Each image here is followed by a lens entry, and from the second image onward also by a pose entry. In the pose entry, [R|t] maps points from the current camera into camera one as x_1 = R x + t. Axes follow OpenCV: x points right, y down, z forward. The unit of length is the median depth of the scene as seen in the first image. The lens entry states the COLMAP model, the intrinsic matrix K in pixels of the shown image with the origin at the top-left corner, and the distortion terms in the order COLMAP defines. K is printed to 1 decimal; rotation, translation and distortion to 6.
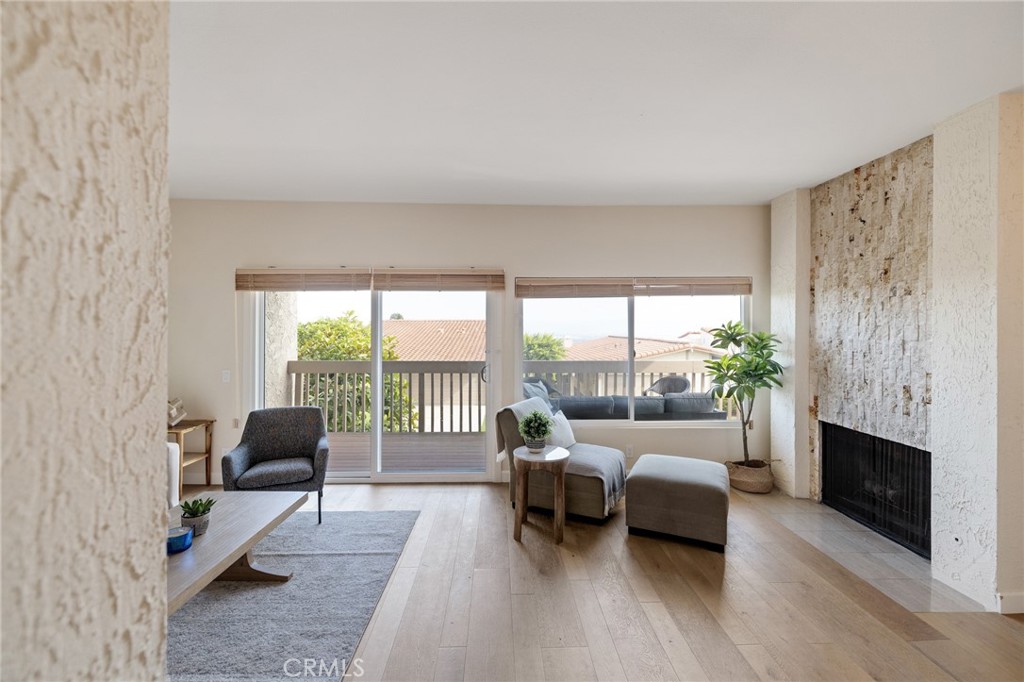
lens RADIAL K [[433.2, 0, 510.9], [0, 433.2, 328.3], [0, 0, 1]] dist [0.004439, -0.001219]
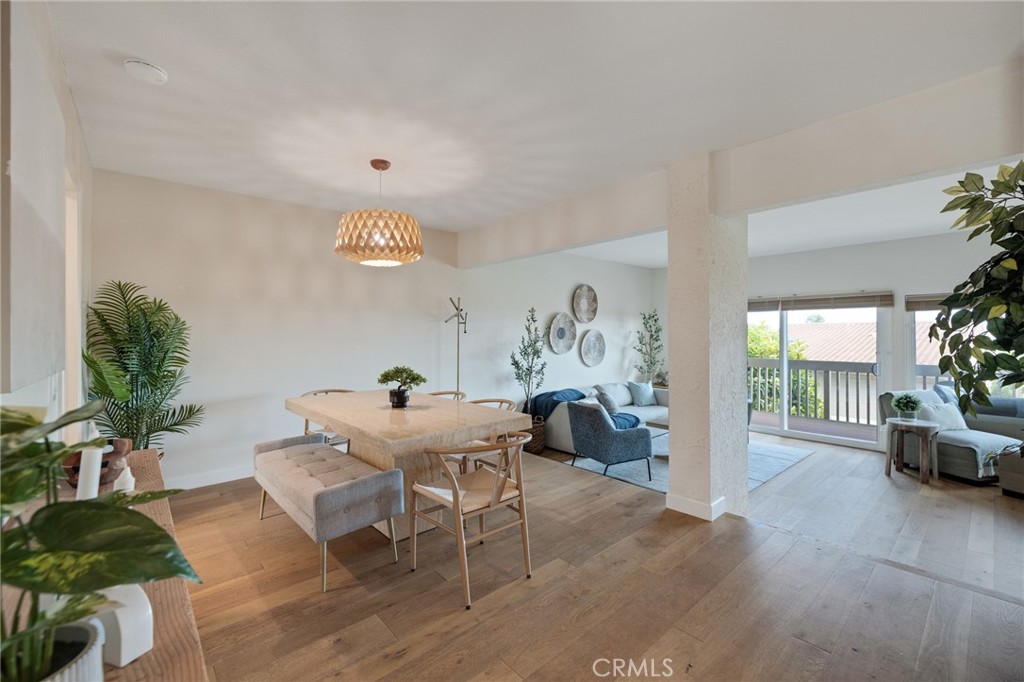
lens RADIAL K [[433.2, 0, 511.0], [0, 433.2, 333.9], [0, 0, 1]] dist [0.004439, -0.001219]
pose [[0.645573, -0.004953, -0.763682, 0.268453], [0.007001, 0.999975, -0.000567, -0.013174], [0.763666, -0.004980, 0.645592, -0.814128]]
